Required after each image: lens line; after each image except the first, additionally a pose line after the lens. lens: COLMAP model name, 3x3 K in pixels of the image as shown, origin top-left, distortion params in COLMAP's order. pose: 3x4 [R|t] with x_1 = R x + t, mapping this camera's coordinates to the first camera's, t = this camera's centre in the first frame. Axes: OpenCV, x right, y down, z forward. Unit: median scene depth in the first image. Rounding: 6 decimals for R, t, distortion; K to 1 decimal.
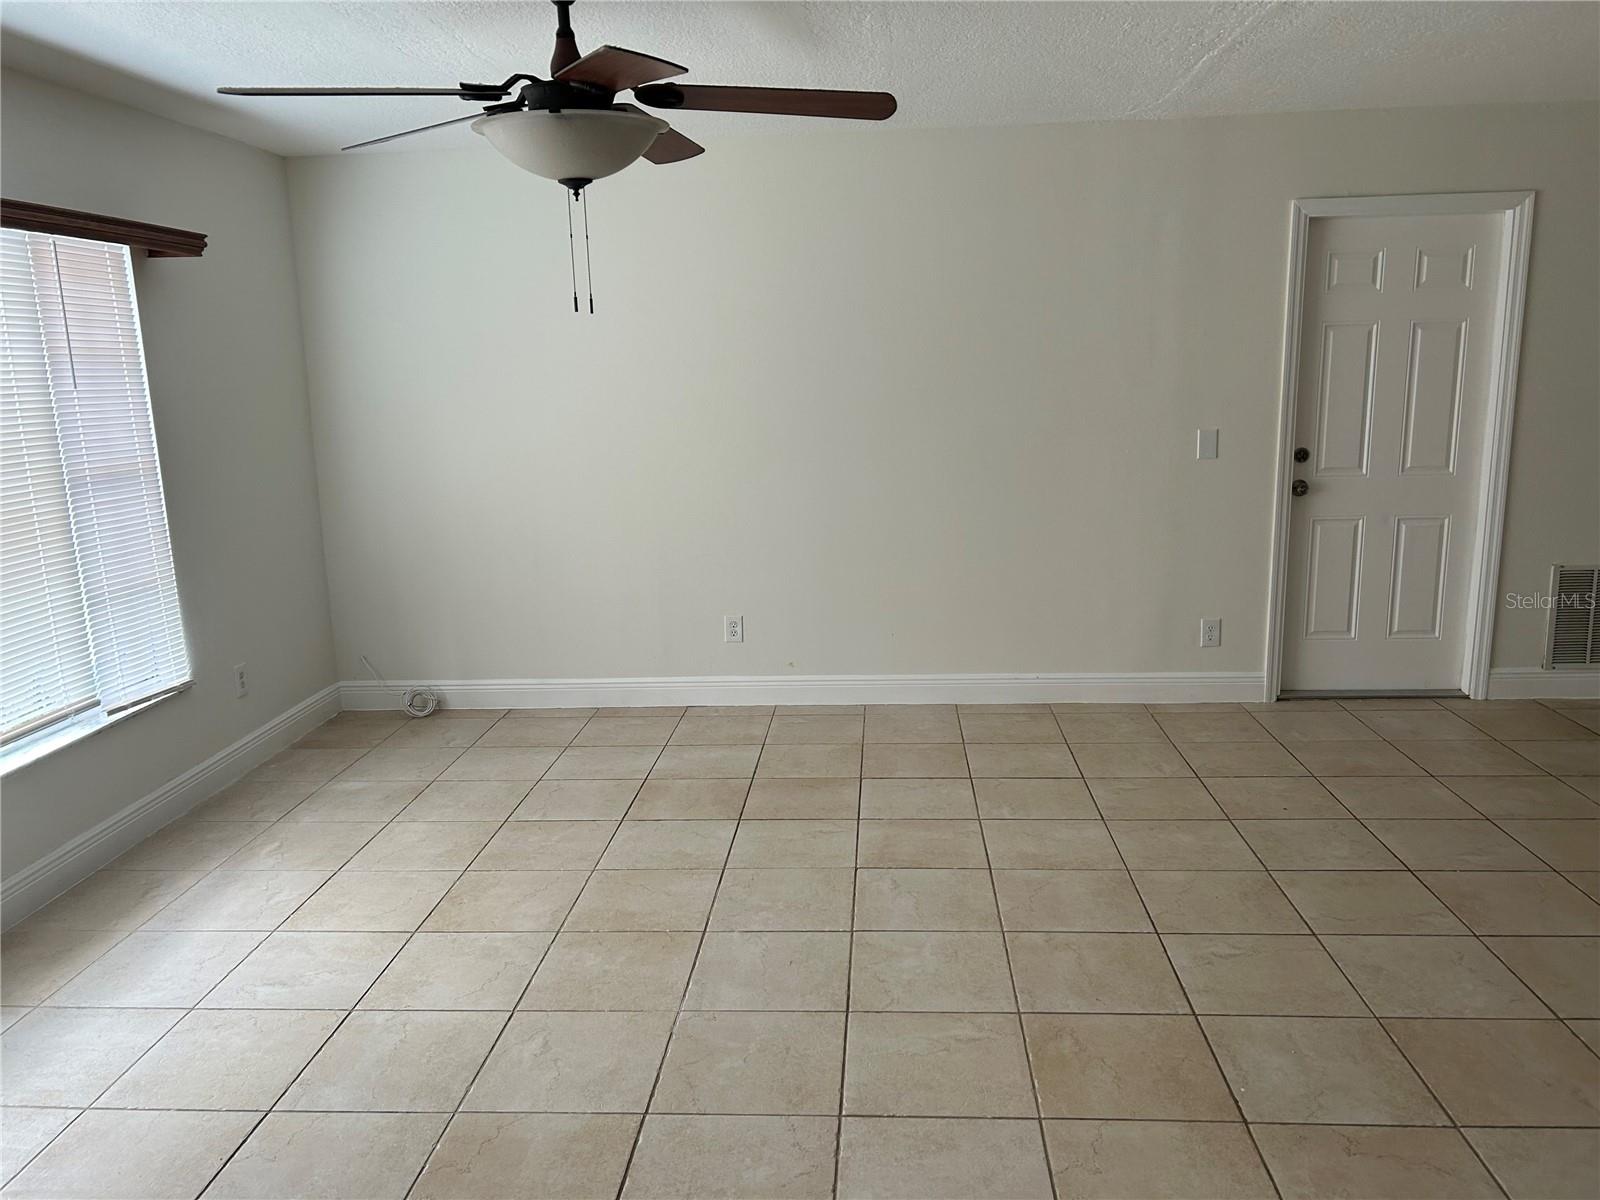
lens RADIAL K [[1206.4, 0, 800.5], [0, 1206.4, 600.5], [0, 0, 1]] dist [0.103491, 0.005740]
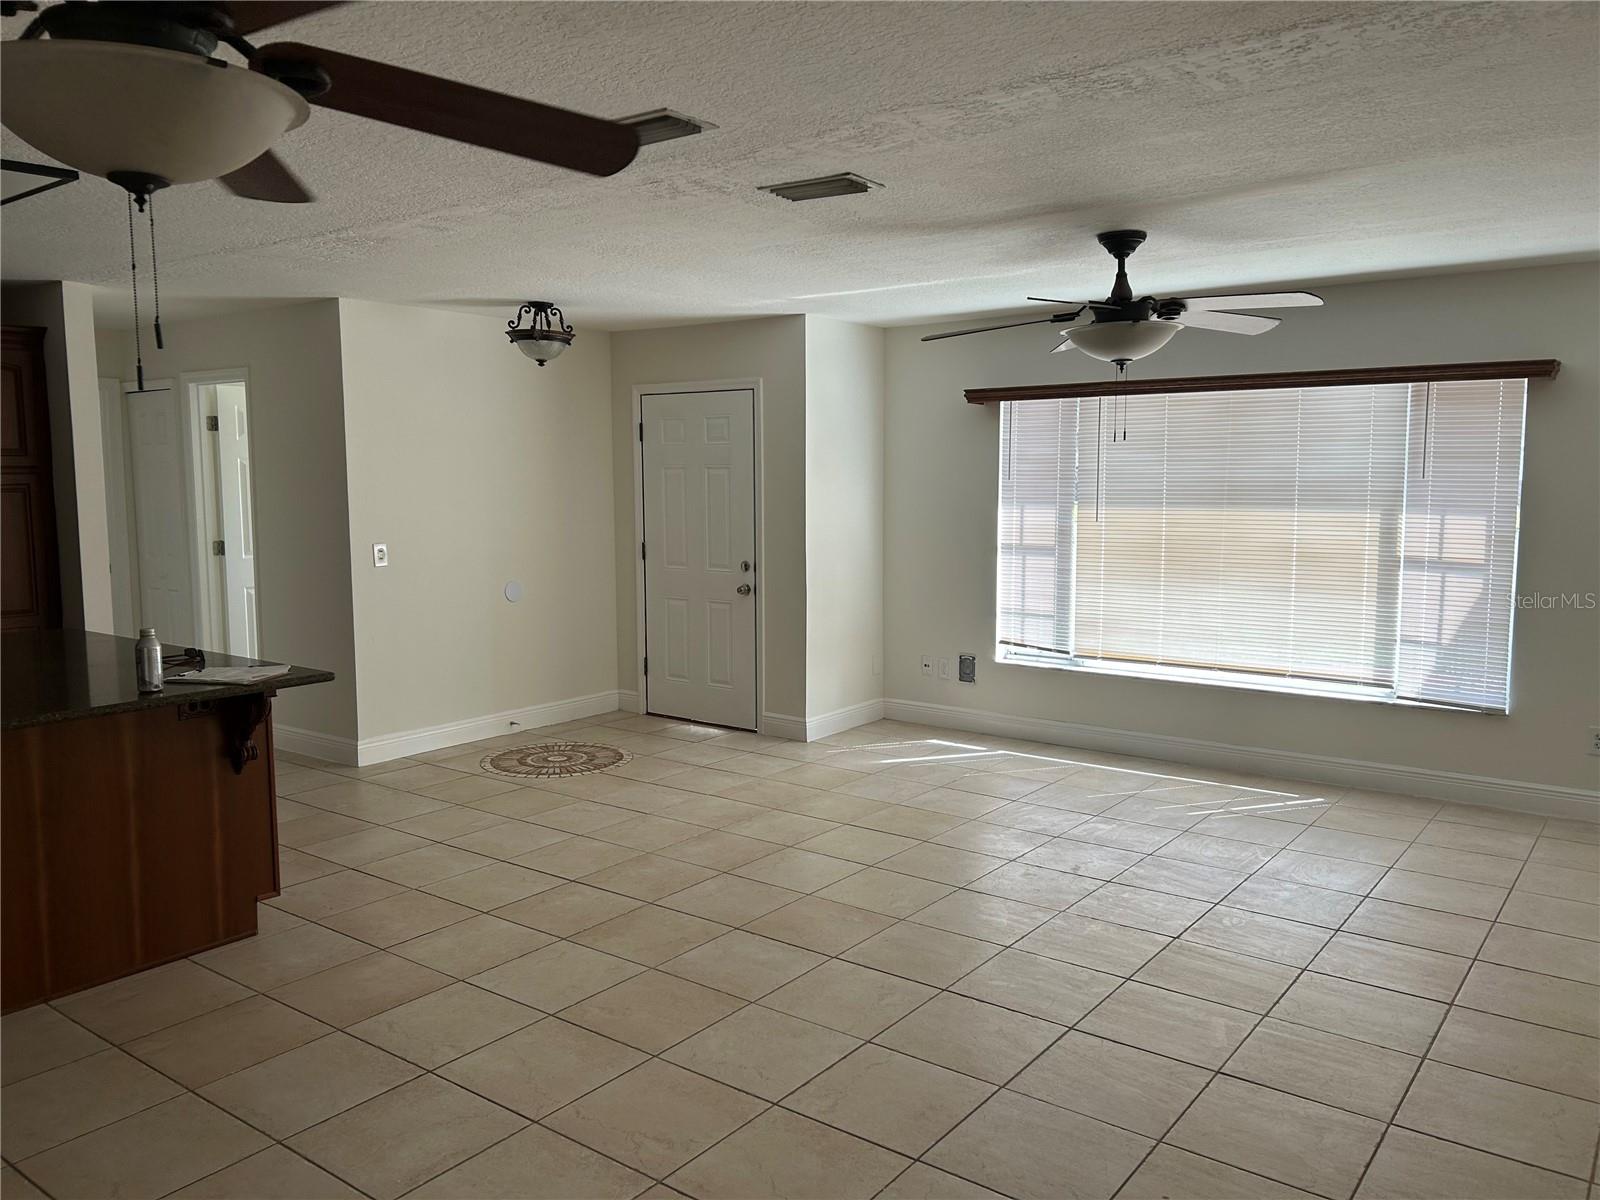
lens RADIAL K [[1210.9, 0, 804.3], [0, 1210.9, 602.8], [0, 0, 1]] dist [0.051712, -0.050567]
pose [[-0.560143, 0.109044, -0.821187, 0.912367], [-0.149138, 0.961827, 0.229448, -0.219032], [0.814860, 0.250994, -0.522498, 1.039455]]
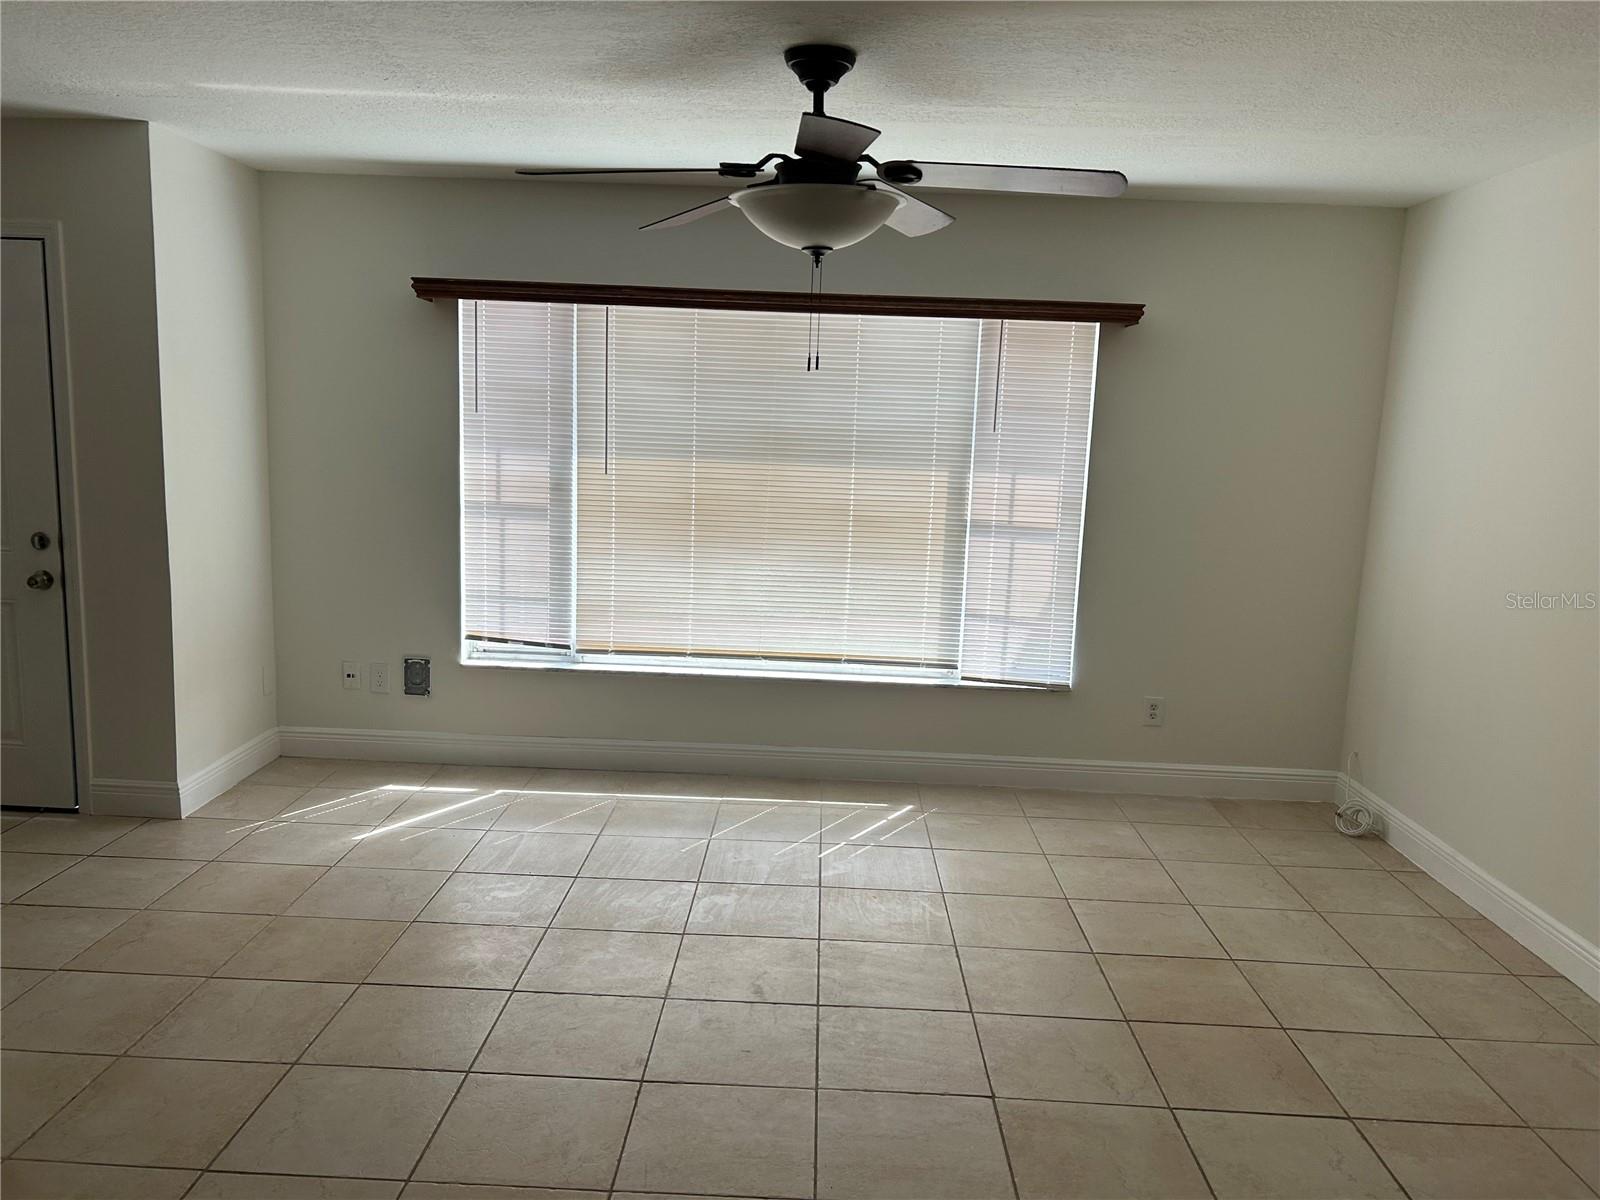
lens RADIAL K [[1210.9, 0, 798.0], [0, 1210.9, 617.0], [0, 0, 1]] dist [0.051712, -0.050567]
pose [[0.026479, 0.184929, -0.982395, 0.612350], [-0.233334, 0.956737, 0.173809, -0.136796], [0.972036, 0.224624, 0.068483, 0.656224]]
